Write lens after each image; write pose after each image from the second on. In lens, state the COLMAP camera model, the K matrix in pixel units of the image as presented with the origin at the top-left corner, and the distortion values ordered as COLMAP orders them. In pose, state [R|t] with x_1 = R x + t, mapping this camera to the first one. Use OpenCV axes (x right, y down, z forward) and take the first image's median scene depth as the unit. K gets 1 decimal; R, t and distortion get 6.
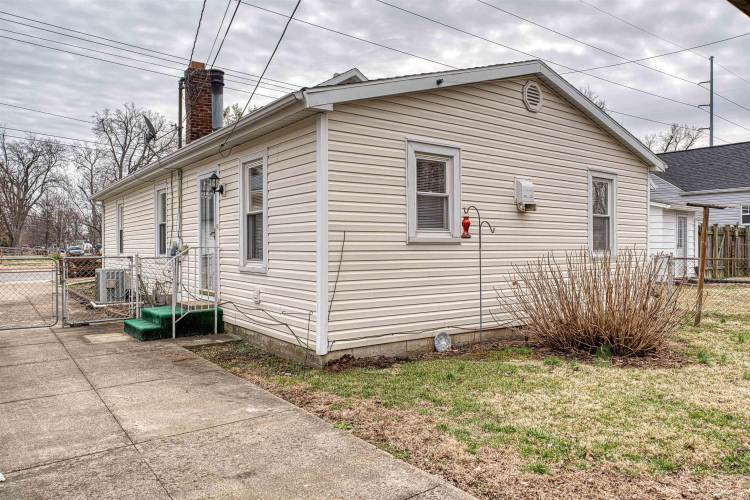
lens RADIAL K [[515.8, 0, 376.9], [0, 515.8, 248.6], [0, 0, 1]] dist [0.004722, -0.000750]
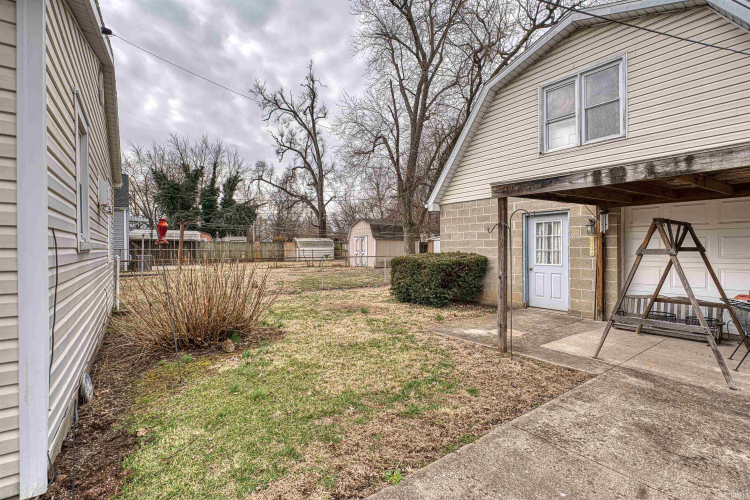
lens RADIAL K [[352.3, 0, 378.7], [0, 352.3, 248.5], [0, 0, 1]] dist [-0.002950, 0.000192]
pose [[0.000902, -0.001670, 0.999998, -0.717310], [0.005151, 0.999985, 0.001665, -0.018080], [-0.999986, 0.005149, 0.000910, 1.187264]]
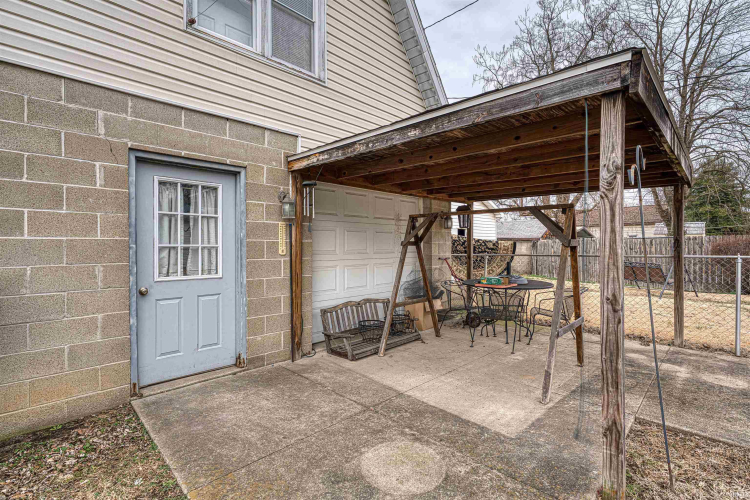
lens RADIAL K [[352.3, 0, 378.7], [0, 352.3, 248.5], [0, 0, 1]] dist [-0.002950, 0.000192]
pose [[-0.988626, -0.001044, -0.150394, 1.129724], [-0.002833, 0.999928, 0.011677, -0.002595], [0.150371, 0.011971, -0.988557, 1.196253]]
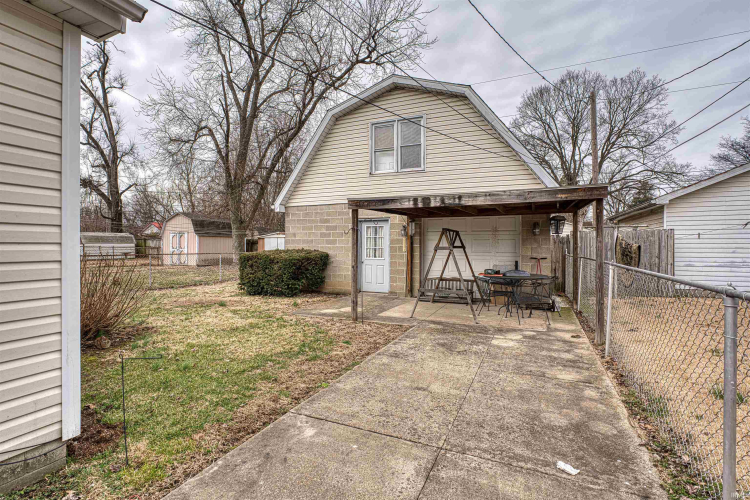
lens RADIAL K [[352.3, 0, 378.7], [0, 352.3, 248.5], [0, 0, 1]] dist [-0.002950, 0.000192]
pose [[-0.490164, -0.008584, 0.871588, -1.067649], [-0.001716, 0.999959, 0.008883, -0.016622], [-0.871628, 0.002858, -0.490159, 1.531400]]
